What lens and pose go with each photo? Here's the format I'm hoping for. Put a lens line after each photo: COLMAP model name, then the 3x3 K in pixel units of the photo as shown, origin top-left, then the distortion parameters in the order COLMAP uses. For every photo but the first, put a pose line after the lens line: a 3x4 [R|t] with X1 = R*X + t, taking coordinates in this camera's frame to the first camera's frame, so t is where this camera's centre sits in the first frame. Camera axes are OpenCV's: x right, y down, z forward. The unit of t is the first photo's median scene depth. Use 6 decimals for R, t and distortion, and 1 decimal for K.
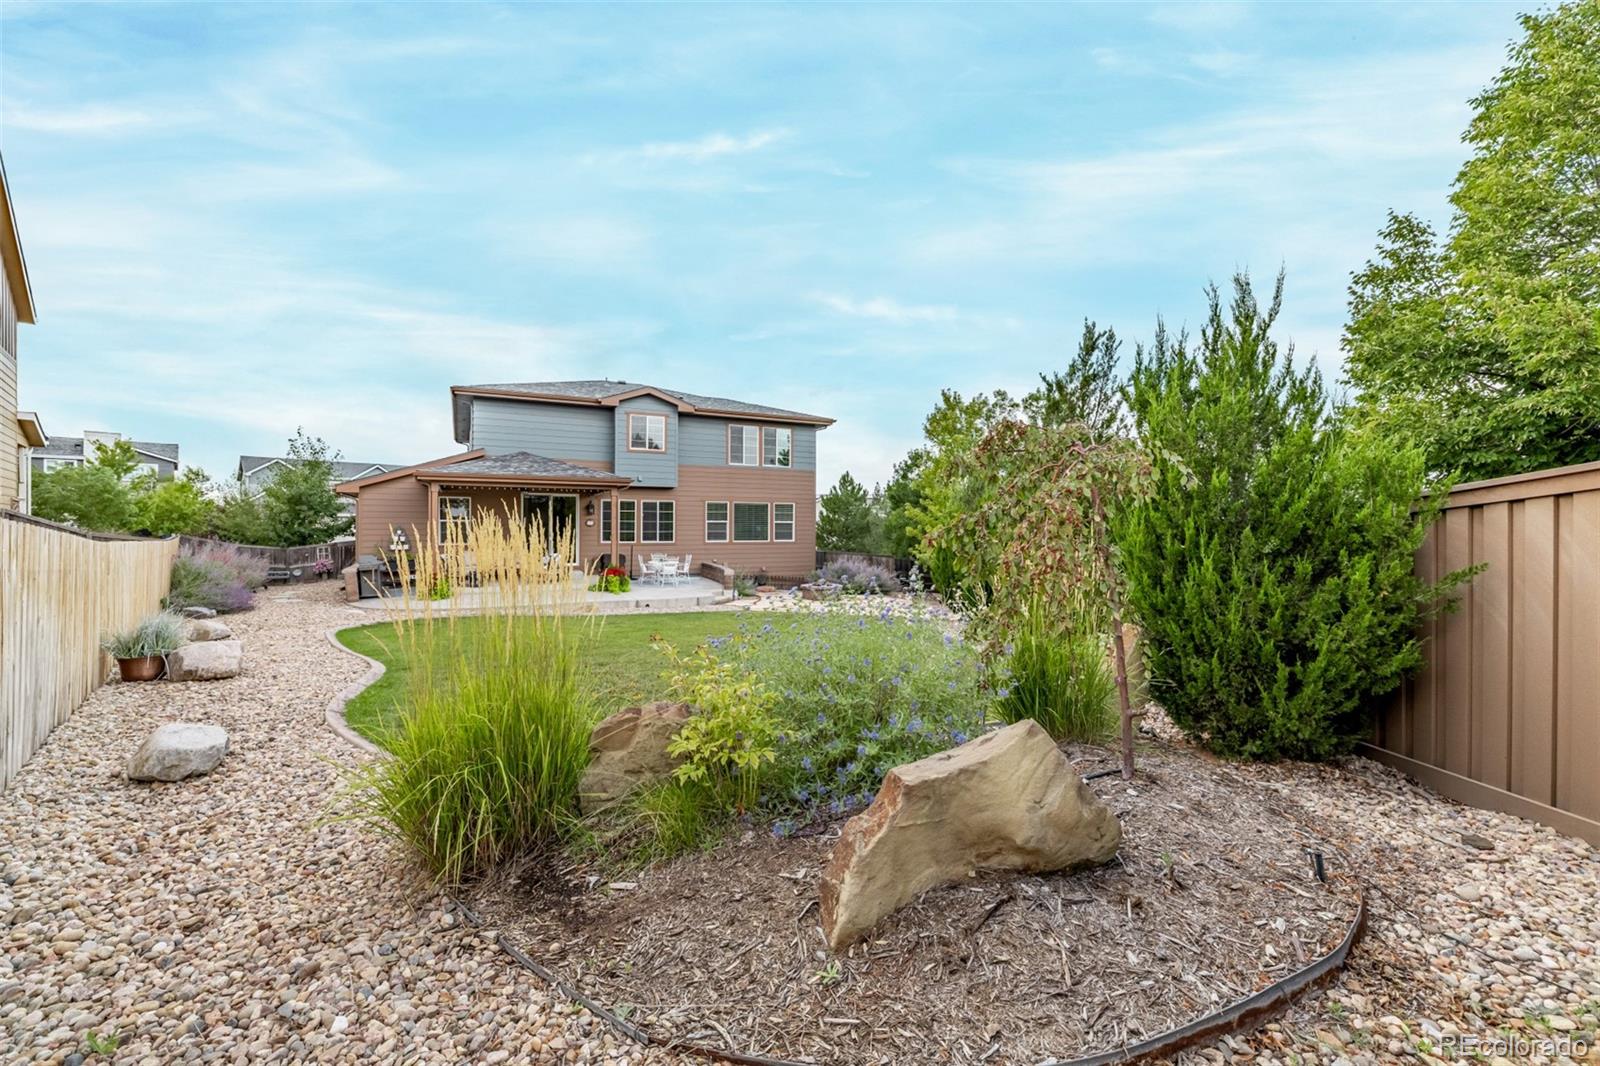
lens RADIAL K [[669.0, 0, 797.7], [0, 669.0, 529.2], [0, 0, 1]] dist [0.001455, 0.000202]
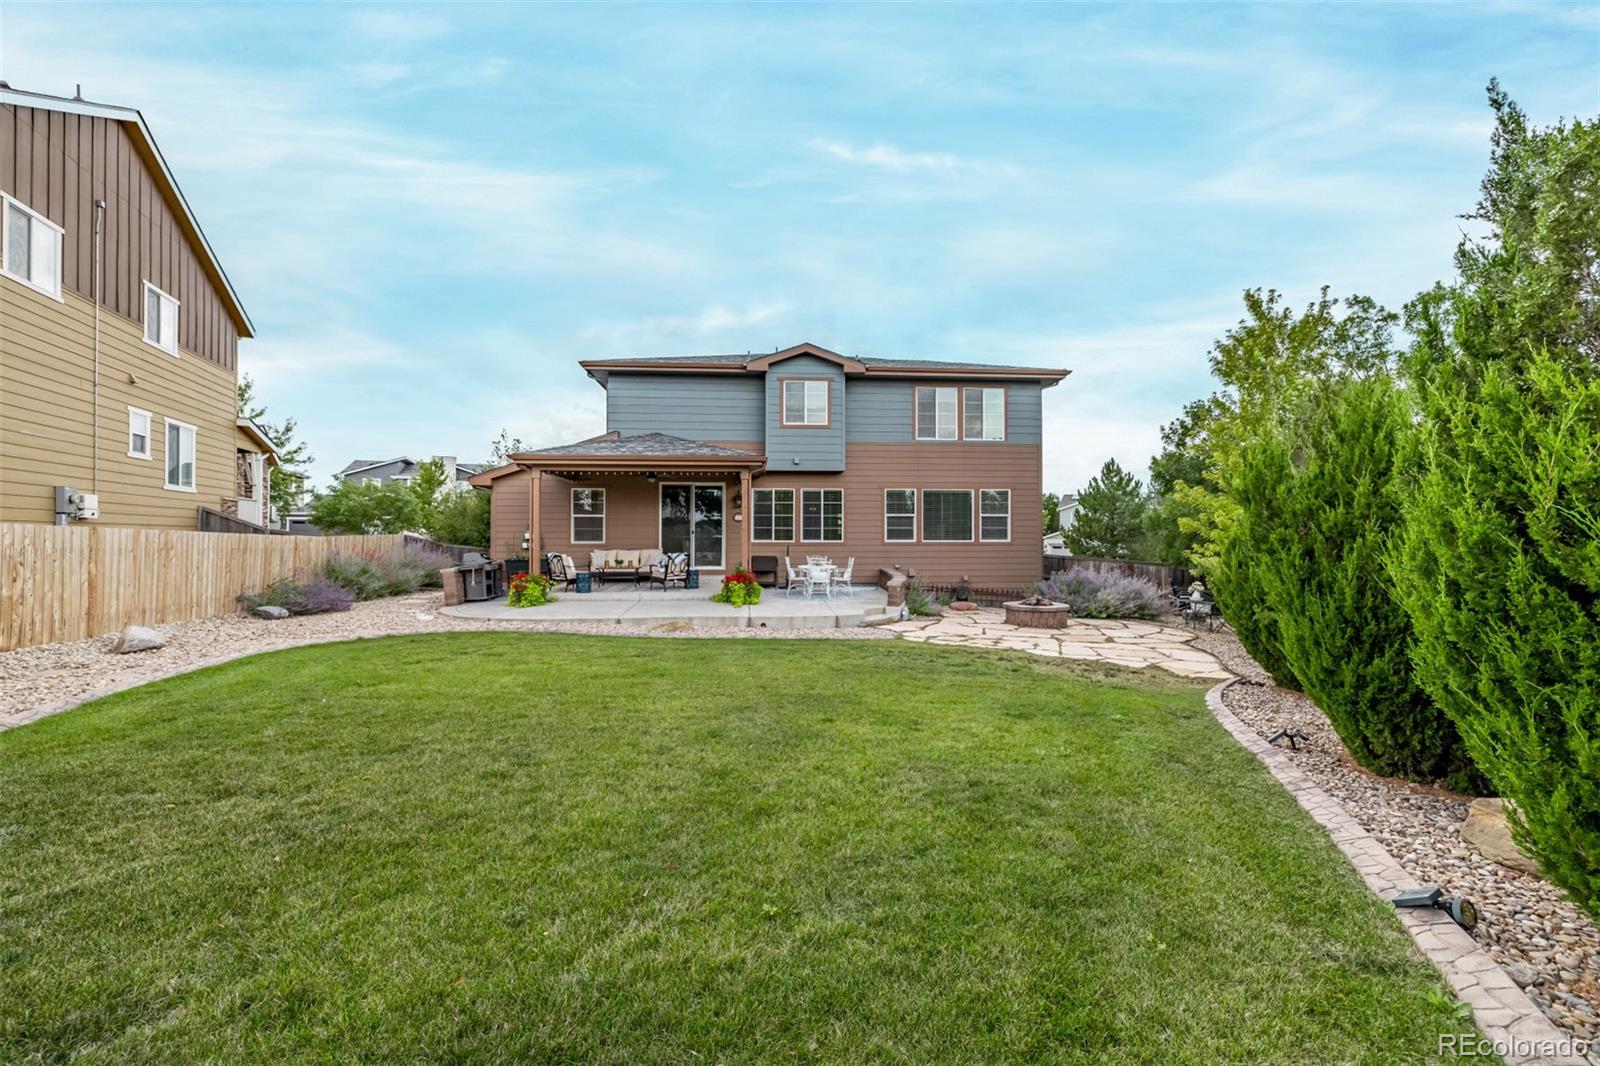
lens RADIAL K [[669.0, 0, 799.1], [0, 669.0, 535.2], [0, 0, 1]] dist [0.001455, 0.000202]
pose [[0.925702, -0.001519, -0.378250, 0.064192], [0.000786, 0.999998, -0.002093, 0.013409], [0.378252, 0.001640, 0.925701, 0.254952]]
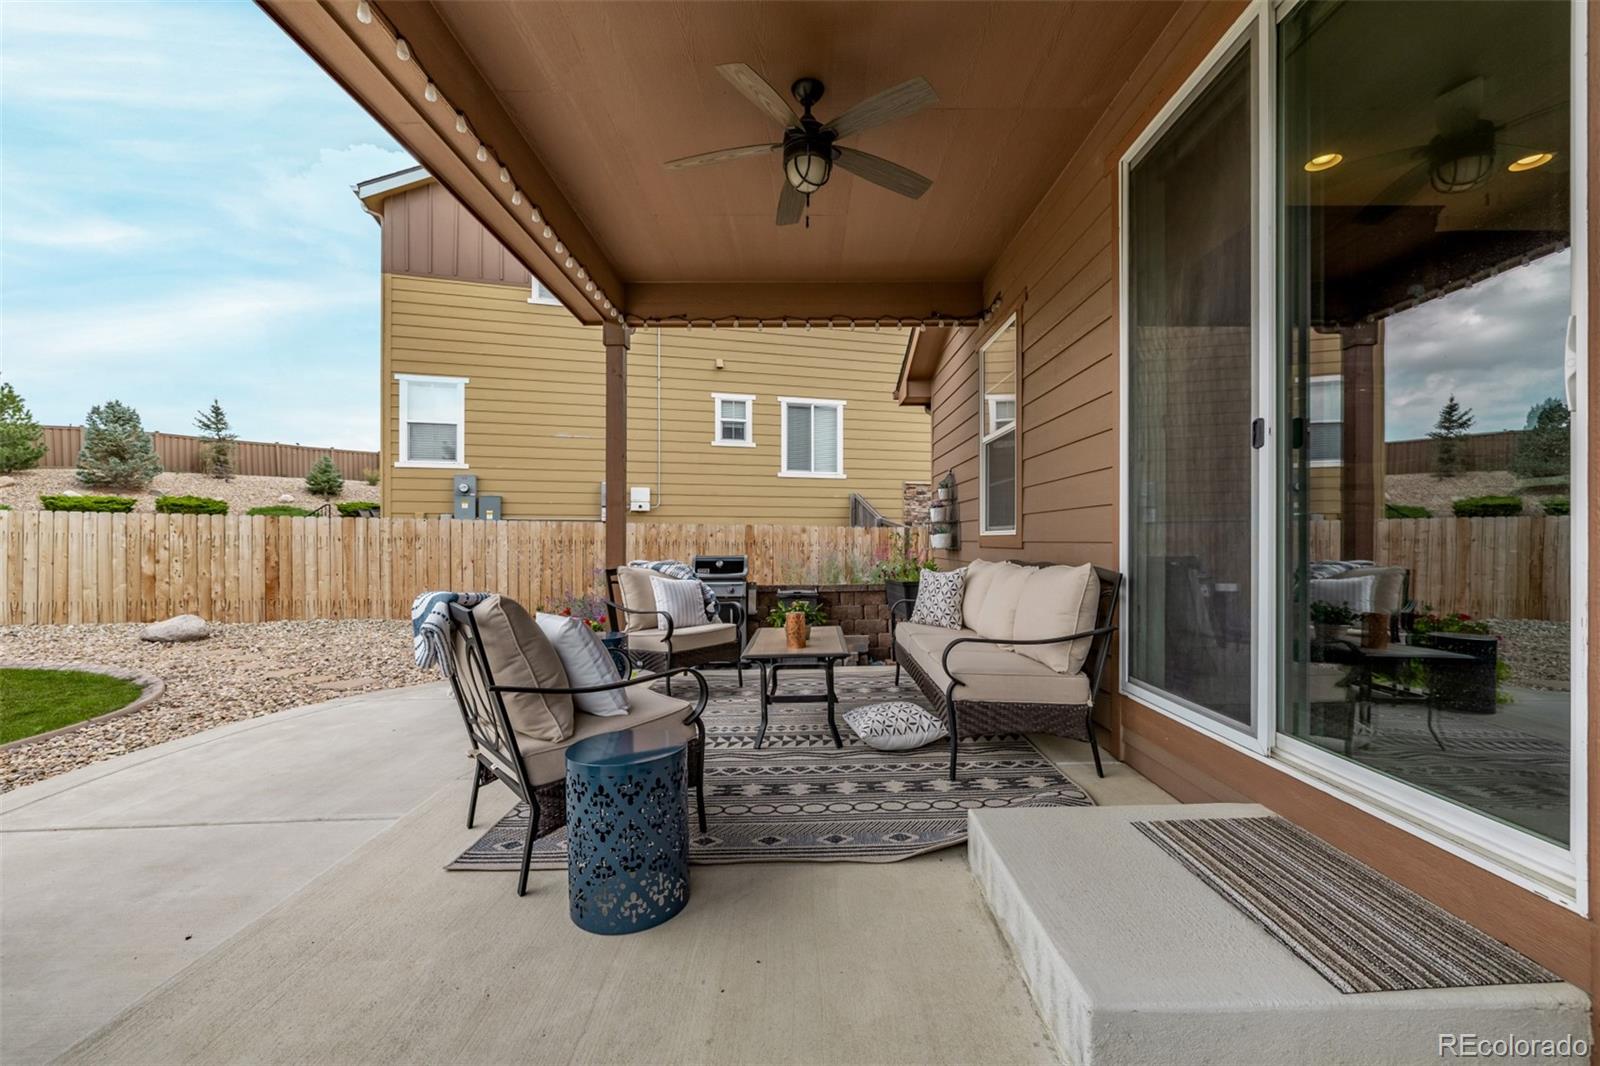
lens RADIAL K [[669.0, 0, 796.3], [0, 669.0, 538.1], [0, 0, 1]] dist [0.001455, 0.000202]
pose [[-0.459778, 0.000183, -0.888034, -0.238609], [0.002584, 0.999996, -0.001131, 0.021578], [0.888030, -0.002815, -0.459777, 0.912831]]
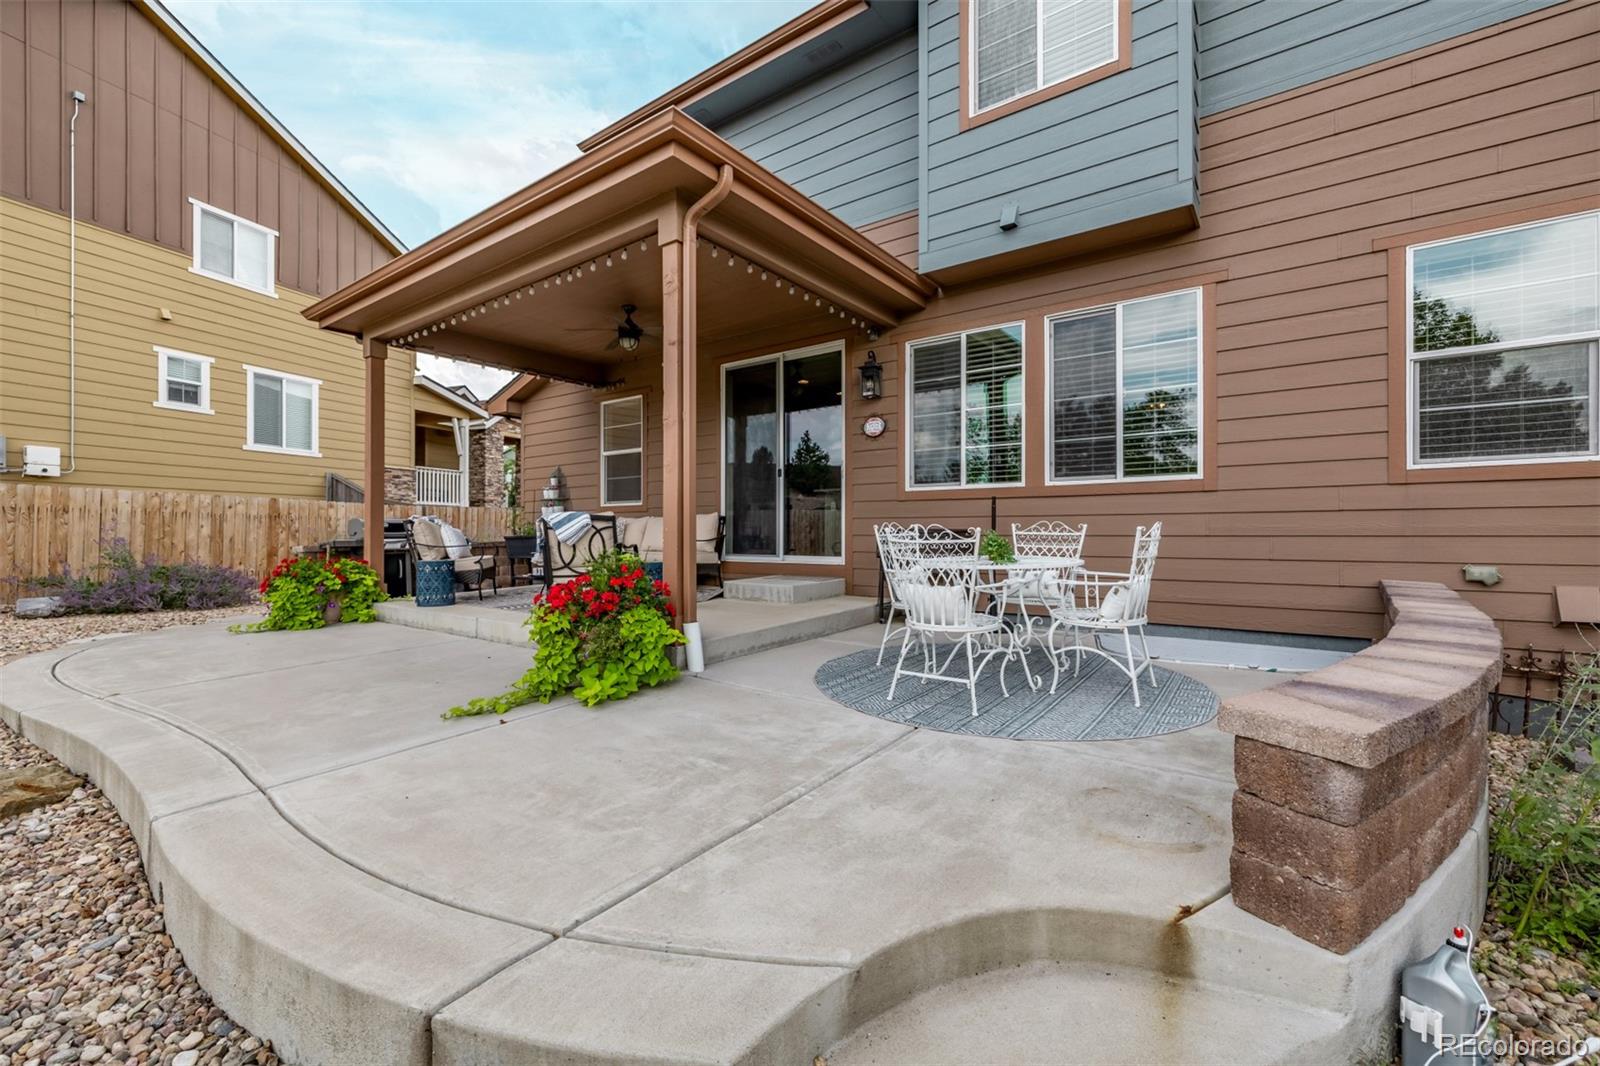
lens RADIAL K [[669.0, 0, 801.9], [0, 669.0, 526.6], [0, 0, 1]] dist [0.001455, 0.000202]
pose [[0.454370, -0.008353, -0.890774, -0.050399], [0.003358, 0.999965, -0.007664, 0.036577], [0.890807, 0.000491, 0.454382, 0.786819]]
